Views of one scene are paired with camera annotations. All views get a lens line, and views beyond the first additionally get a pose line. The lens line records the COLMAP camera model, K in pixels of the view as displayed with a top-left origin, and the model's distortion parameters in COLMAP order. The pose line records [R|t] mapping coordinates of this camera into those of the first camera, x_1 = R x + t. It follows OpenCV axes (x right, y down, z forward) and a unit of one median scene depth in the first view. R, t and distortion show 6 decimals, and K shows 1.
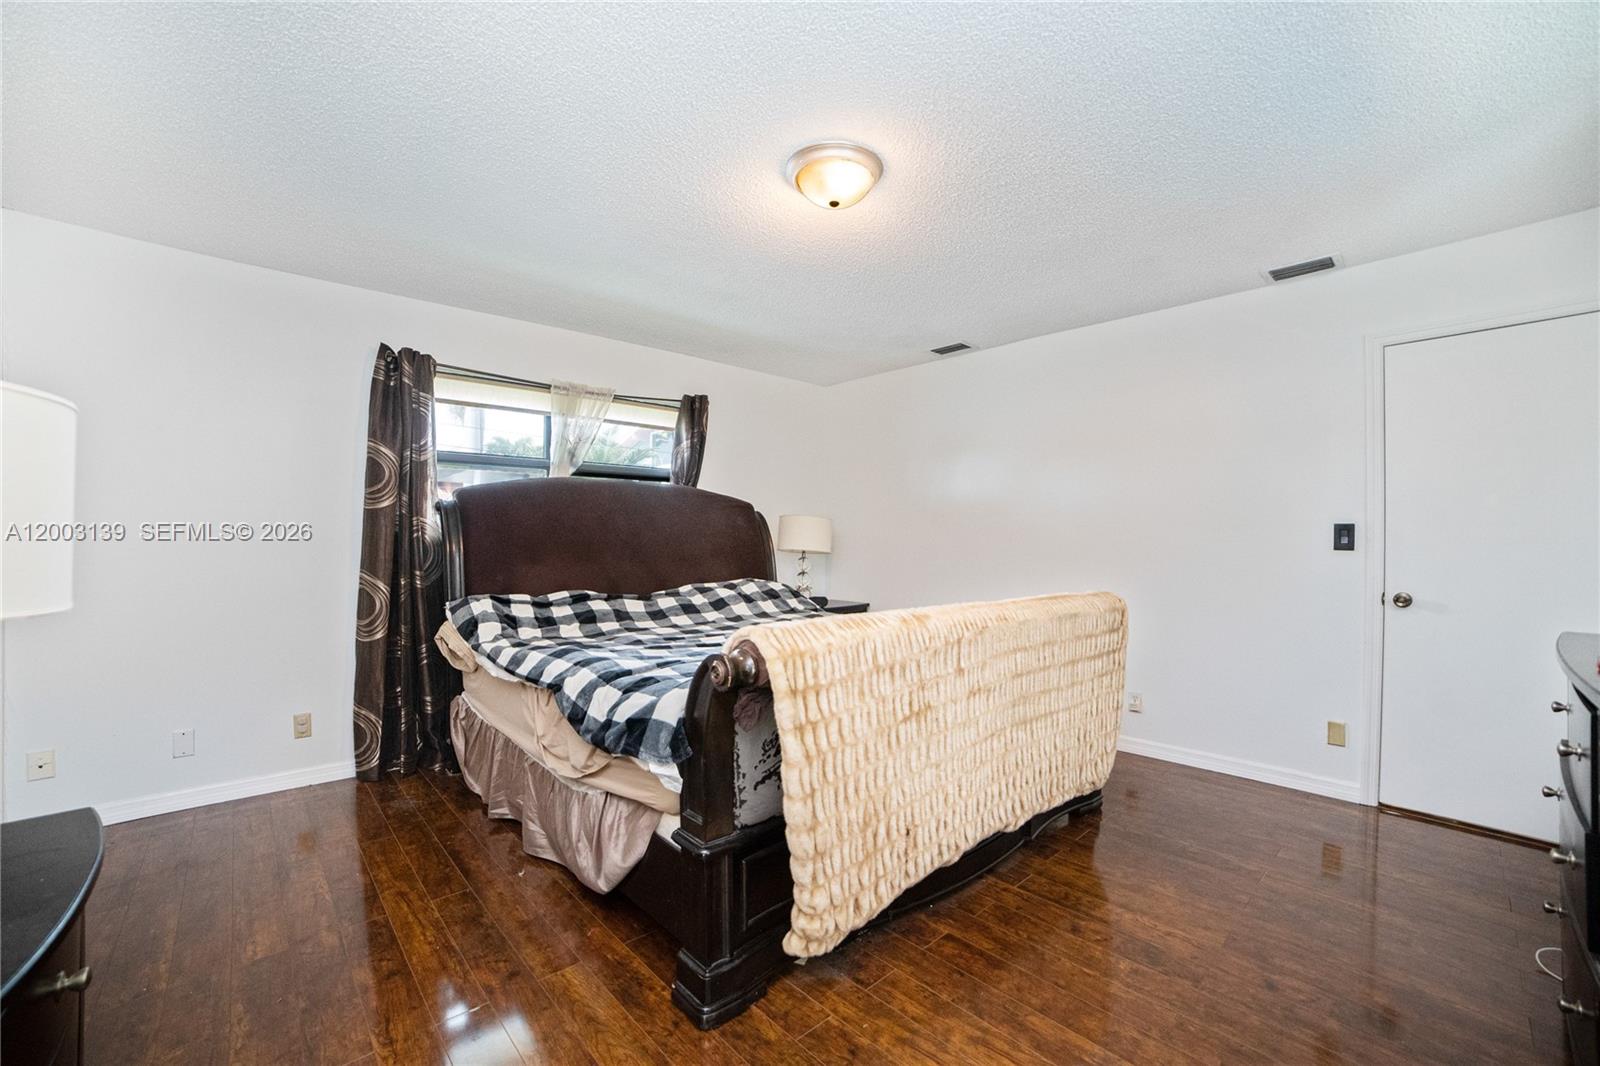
lens RADIAL K [[659.7, 0, 804.6], [0, 659.7, 536.9], [0, 0, 1]] dist [-0.103485, 0.034874]
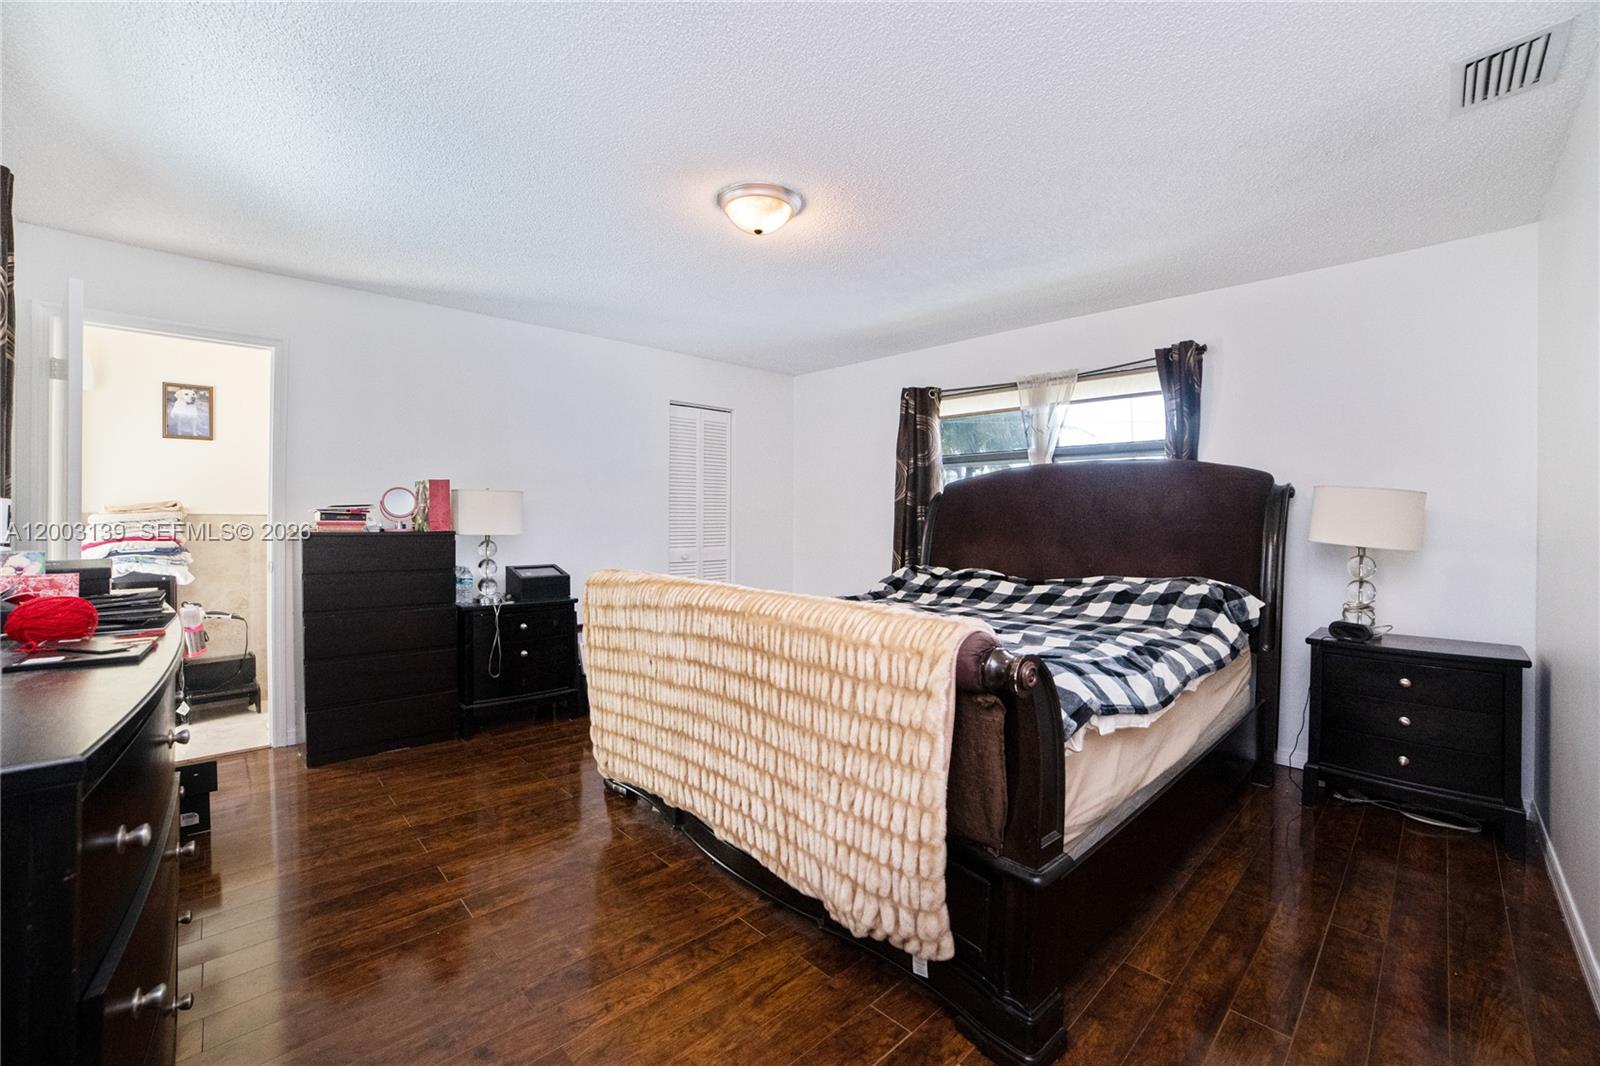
lens RADIAL K [[659.7, 0, 804.6], [0, 659.7, 536.9], [0, 0, 1]] dist [-0.103485, 0.034874]
pose [[0.012069, 0.022711, -0.999669, 0.692430], [-0.007388, 0.999717, 0.022622, 0.003004], [0.999900, 0.007112, 0.012233, 0.620555]]
